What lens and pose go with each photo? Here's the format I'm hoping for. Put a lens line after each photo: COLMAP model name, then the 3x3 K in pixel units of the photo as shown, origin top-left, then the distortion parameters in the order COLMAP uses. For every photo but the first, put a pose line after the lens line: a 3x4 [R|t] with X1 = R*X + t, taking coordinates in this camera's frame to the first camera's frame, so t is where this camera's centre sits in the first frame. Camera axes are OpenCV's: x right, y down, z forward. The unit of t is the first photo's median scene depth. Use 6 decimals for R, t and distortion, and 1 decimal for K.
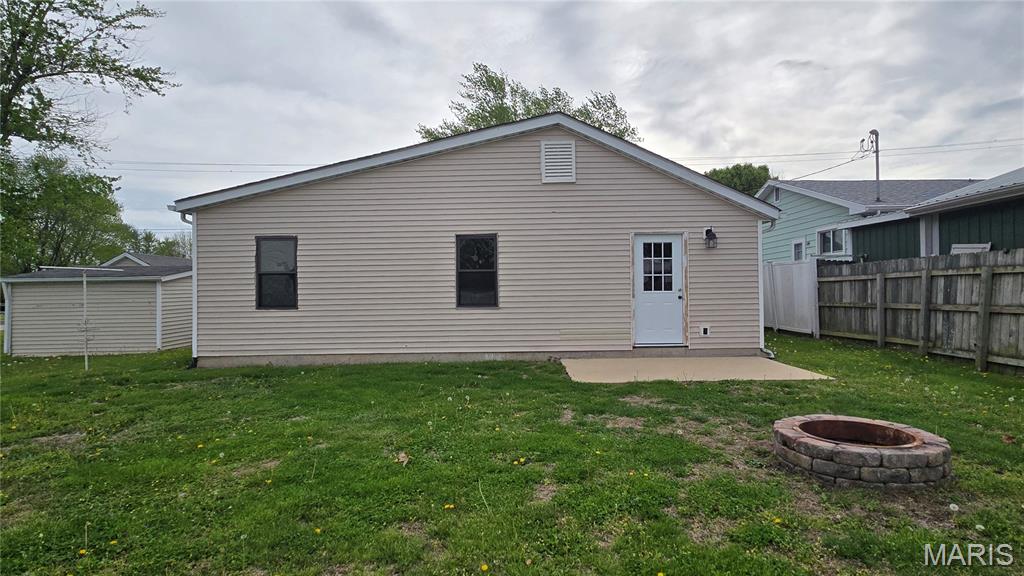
lens RADIAL K [[543.7, 0, 512.0], [0, 543.7, 288.0], [0, 0, 1]] dist [-0.001781, 0.001601]
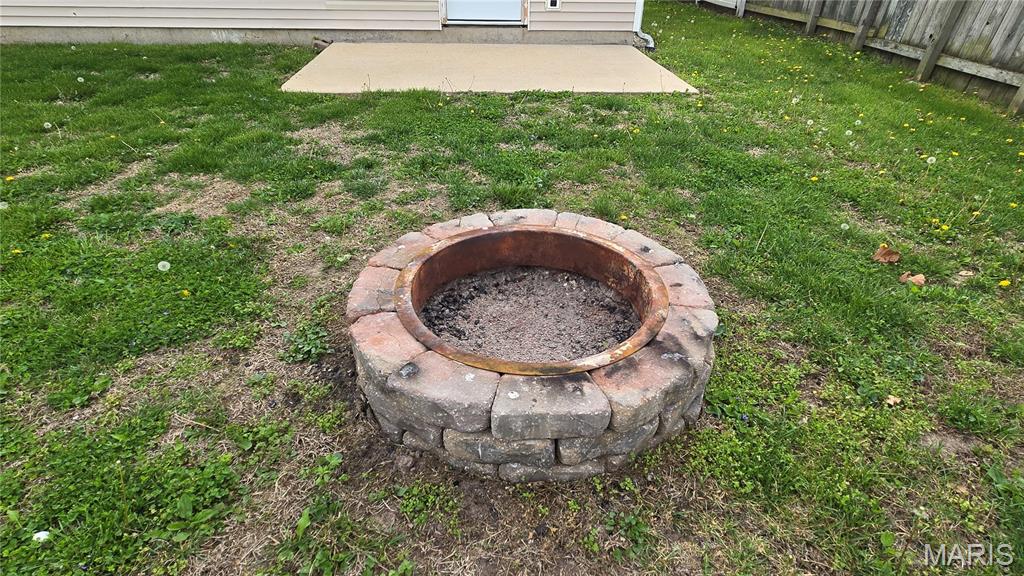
lens RADIAL K [[543.7, 0, 512.0], [0, 543.7, 288.0], [0, 0, 1]] dist [-0.001781, 0.001601]
pose [[0.996605, -0.014008, 0.081129, 0.248036], [-0.032390, 0.839239, 0.542797, 0.016826], [-0.075690, -0.543582, 0.835937, 0.277089]]
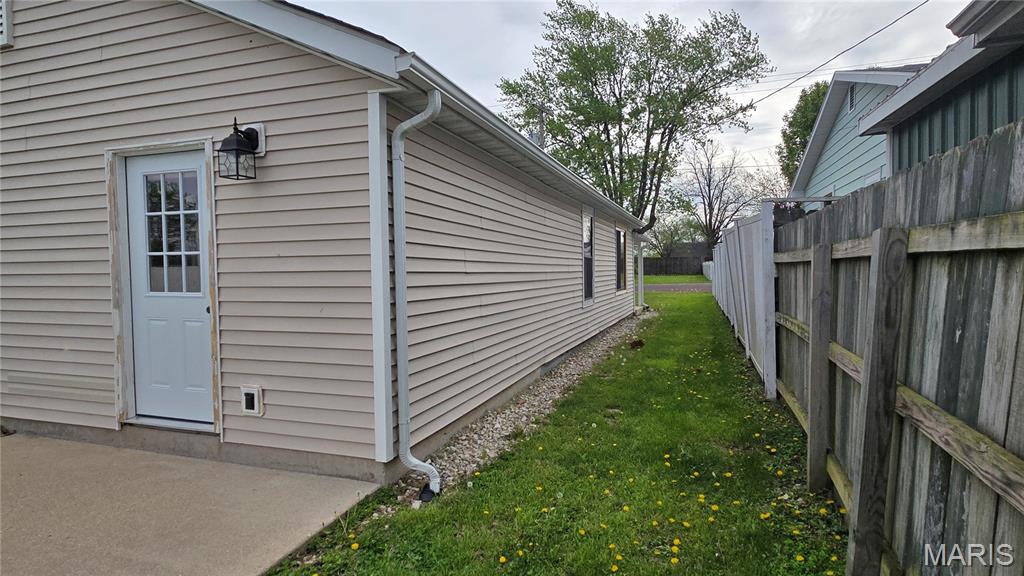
lens RADIAL K [[543.7, 0, 512.0], [0, 543.7, 288.0], [0, 0, 1]] dist [-0.001781, 0.001601]
pose [[0.948663, 0.015811, -0.315893, 0.645911], [0.000795, 0.998627, 0.052371, -0.019202], [0.316288, -0.049933, 0.947348, 0.699026]]
